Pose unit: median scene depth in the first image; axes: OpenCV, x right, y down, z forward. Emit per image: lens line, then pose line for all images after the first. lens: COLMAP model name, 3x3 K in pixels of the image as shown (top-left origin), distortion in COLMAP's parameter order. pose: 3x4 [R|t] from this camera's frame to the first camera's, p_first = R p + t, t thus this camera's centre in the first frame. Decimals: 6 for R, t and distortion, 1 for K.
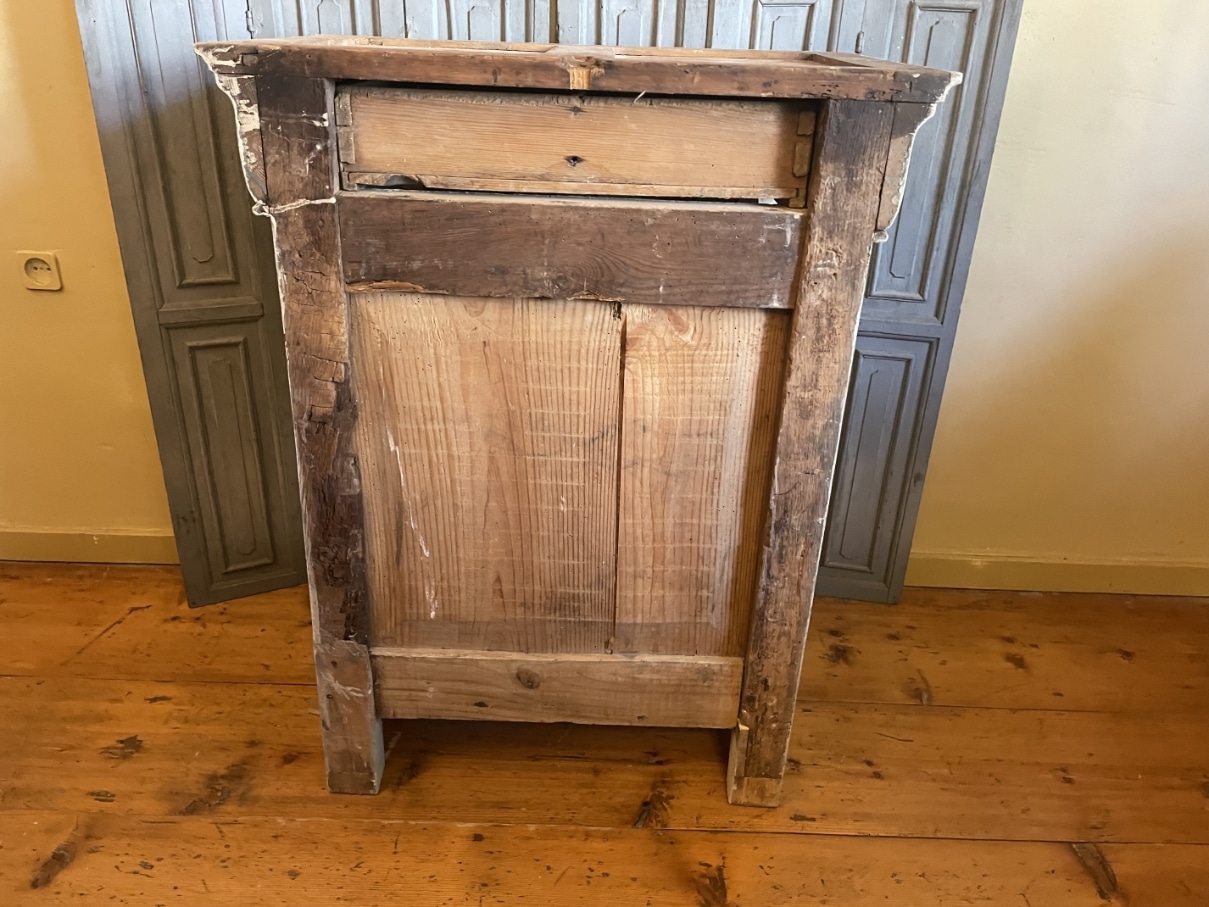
lens RADIAL K [[928.7, 0, 592.5], [0, 928.7, 434.3], [0, 0, 1]] dist [0.068650, -0.087083]
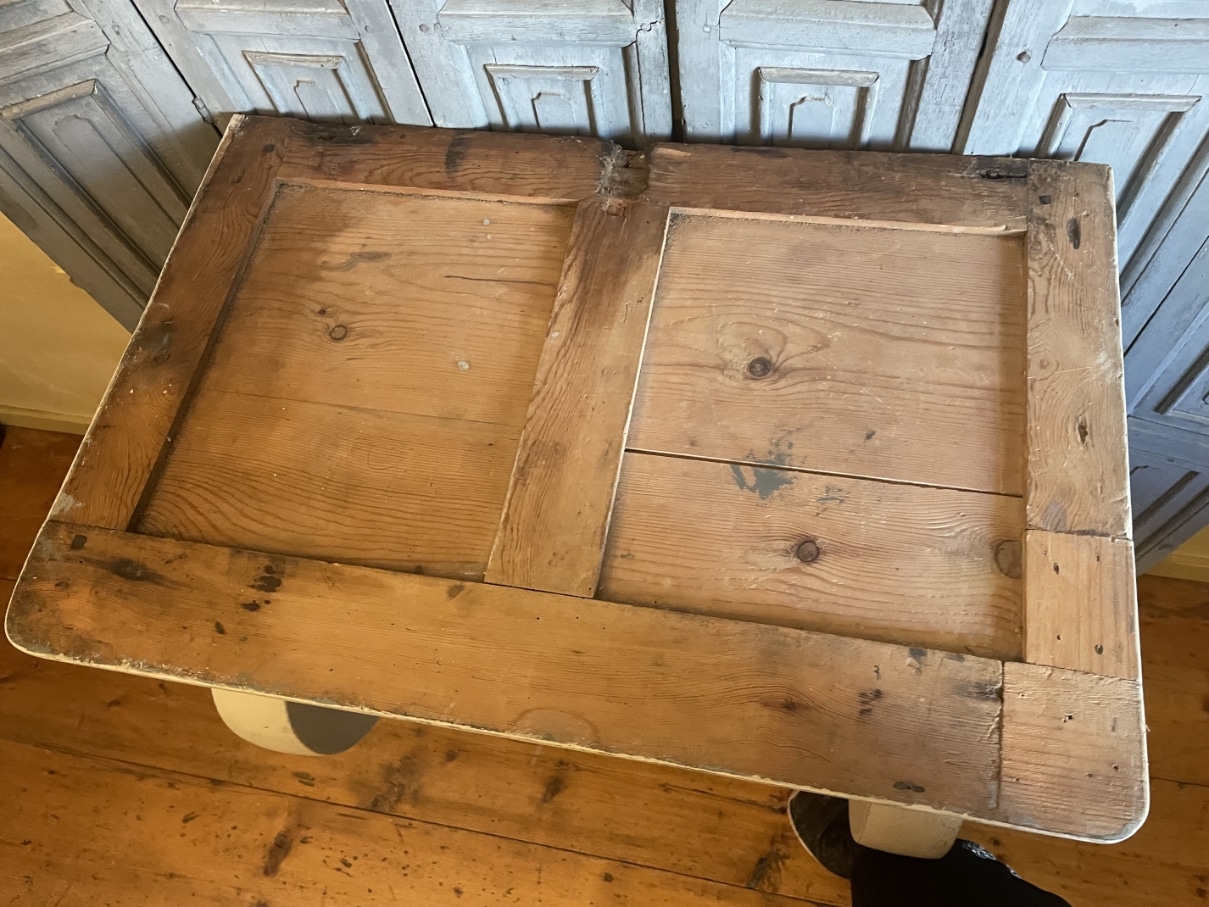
lens RADIAL K [[928.7, 0, 609.3], [0, 928.7, 444.1], [0, 0, 1]] dist [0.068650, -0.087083]
pose [[0.976789, 0.093827, -0.192560, 0.041638], [0.049944, 0.774421, 0.630696, -0.584401], [0.208299, -0.625674, 0.751760, 0.385218]]
